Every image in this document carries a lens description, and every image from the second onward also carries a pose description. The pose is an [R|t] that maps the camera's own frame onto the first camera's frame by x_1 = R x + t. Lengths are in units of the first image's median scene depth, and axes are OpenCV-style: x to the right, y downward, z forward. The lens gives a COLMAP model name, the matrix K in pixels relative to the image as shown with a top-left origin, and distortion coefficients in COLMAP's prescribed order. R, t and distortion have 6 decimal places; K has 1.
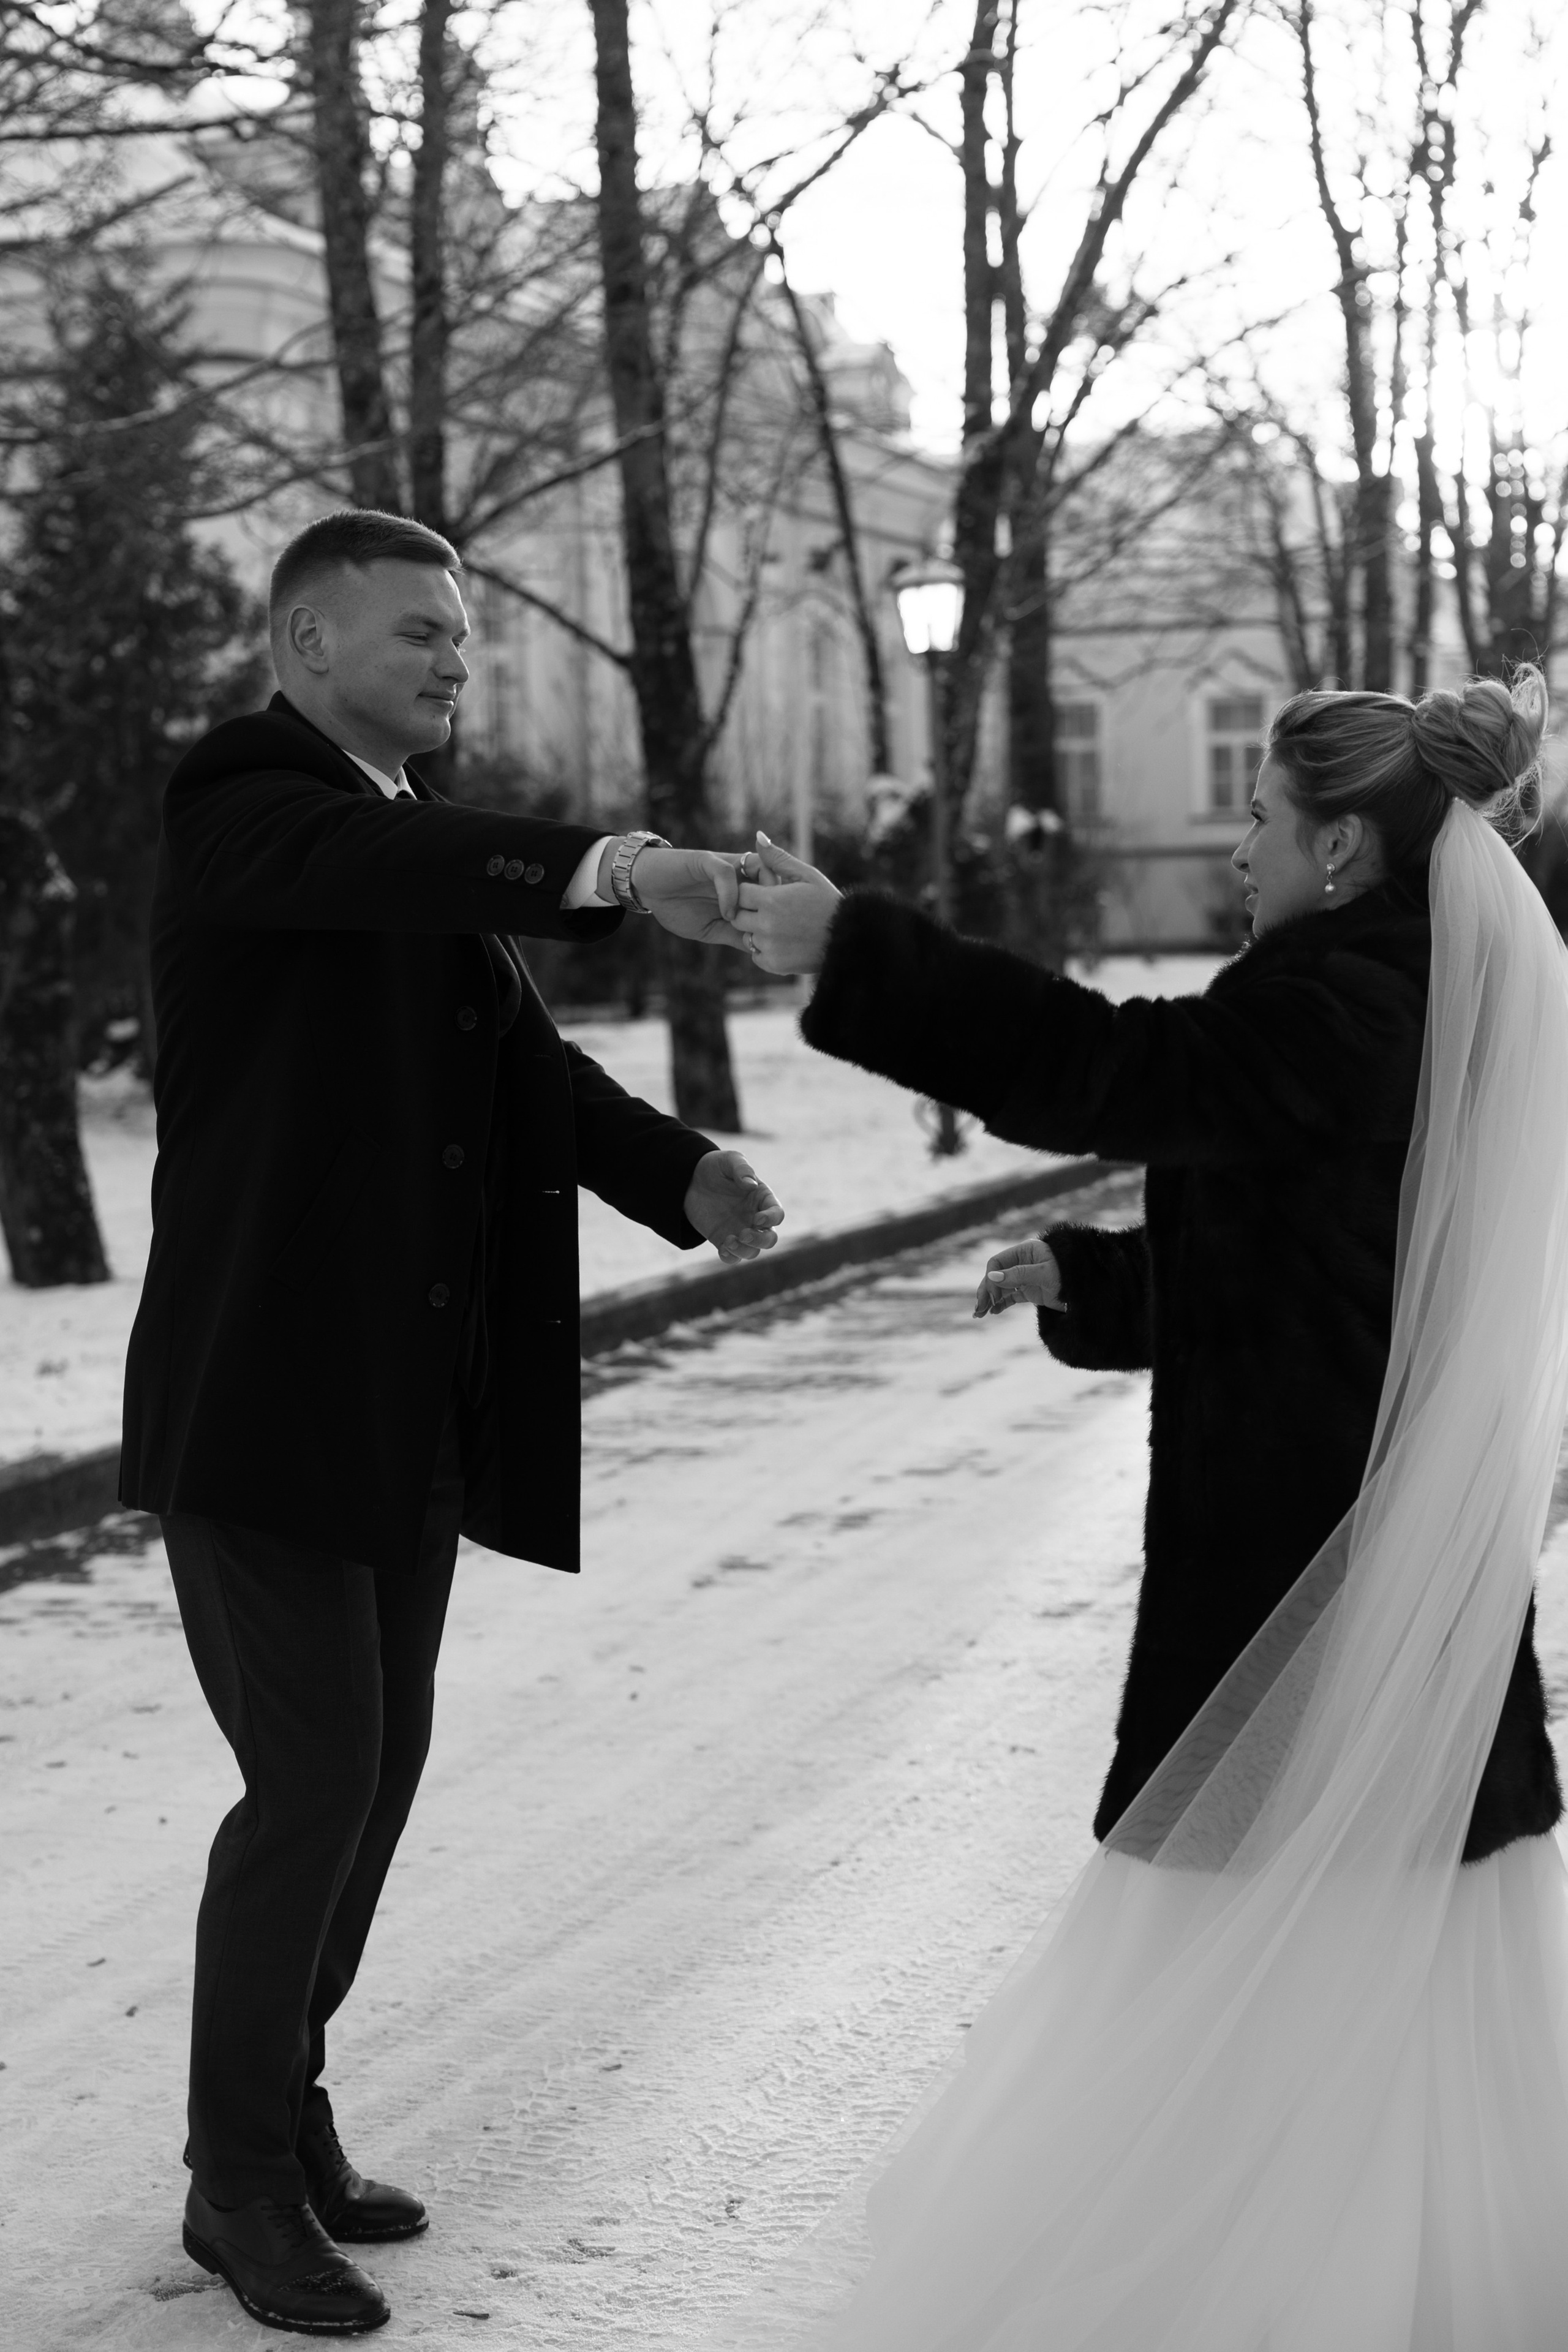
lens RADIAL K [[4109.5, 0, 784.0], [0, 4109.5, 1176.0], [0, 0, 1]] dist [-0.009015, 0.083443]
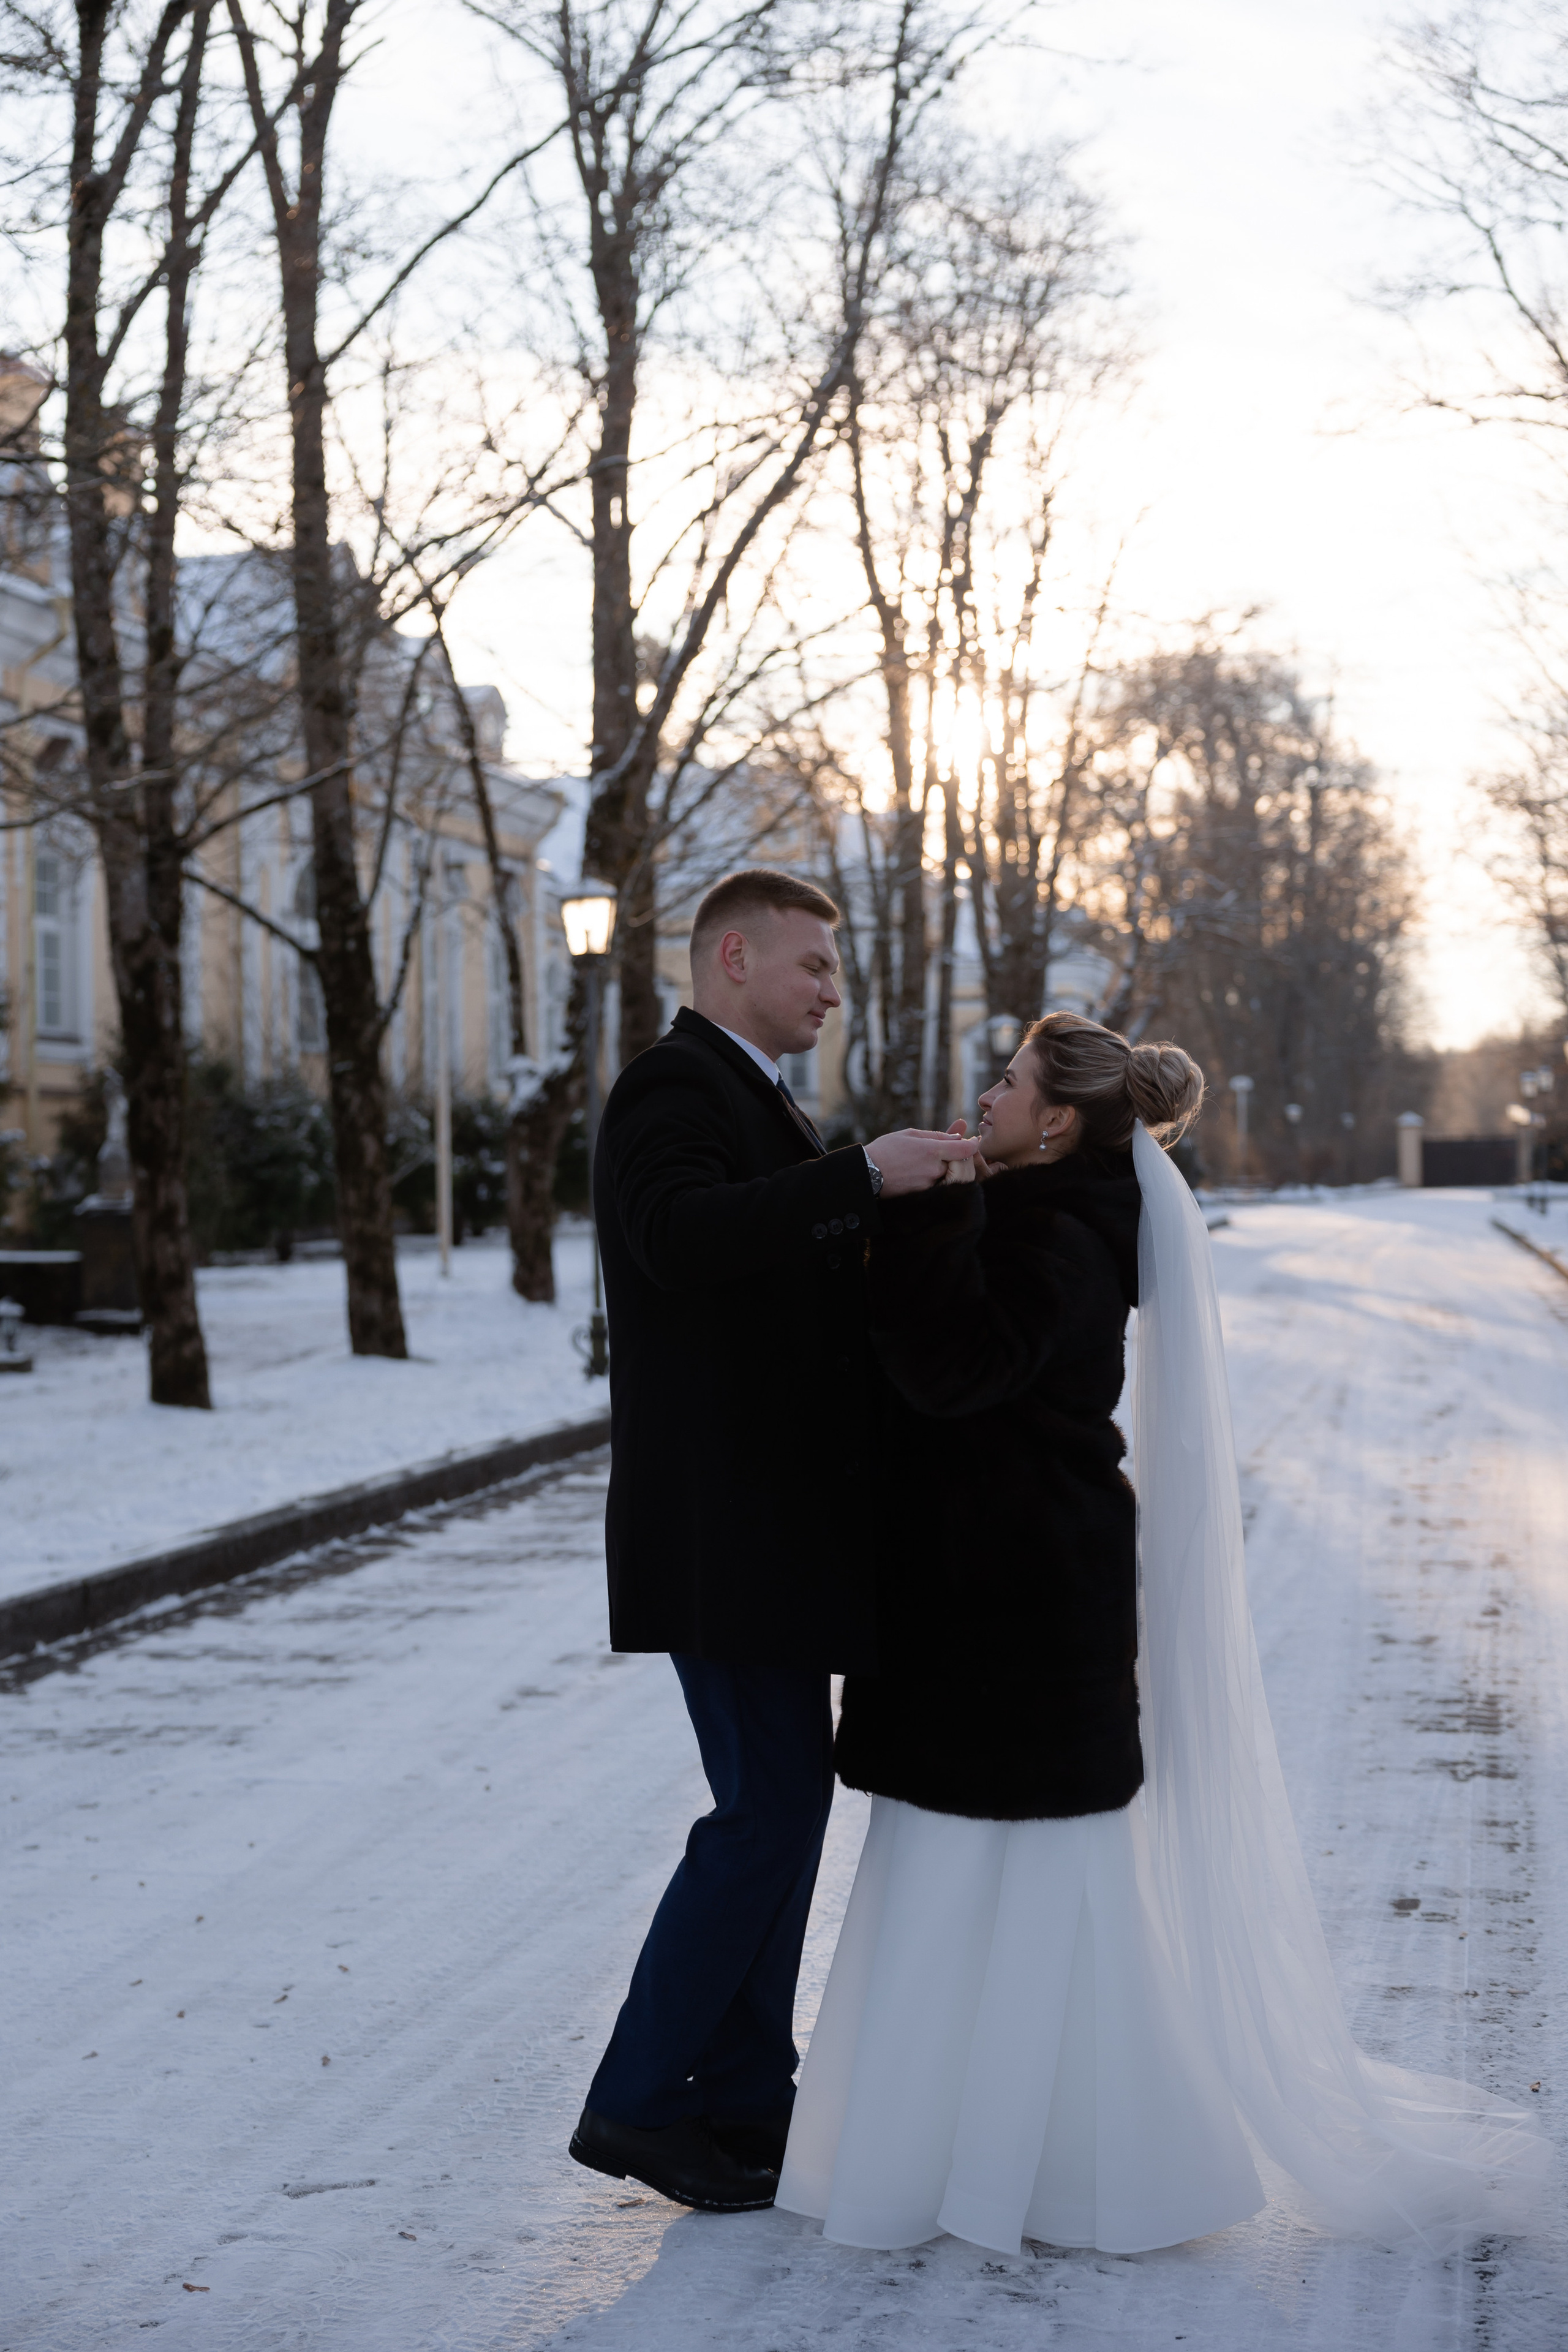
lens RADIAL K [[4109.5, 0, 784.0], [0, 4109.5, 1176.0], [0, 0, 1]] dist [-0.009015, 0.083443]
pose [[0.983756, 0.011141, 0.179165, -0.132520], [0.000932, 0.997742, -0.067157, 0.018847], [-0.179508, 0.066233, 0.981524, -0.195618]]
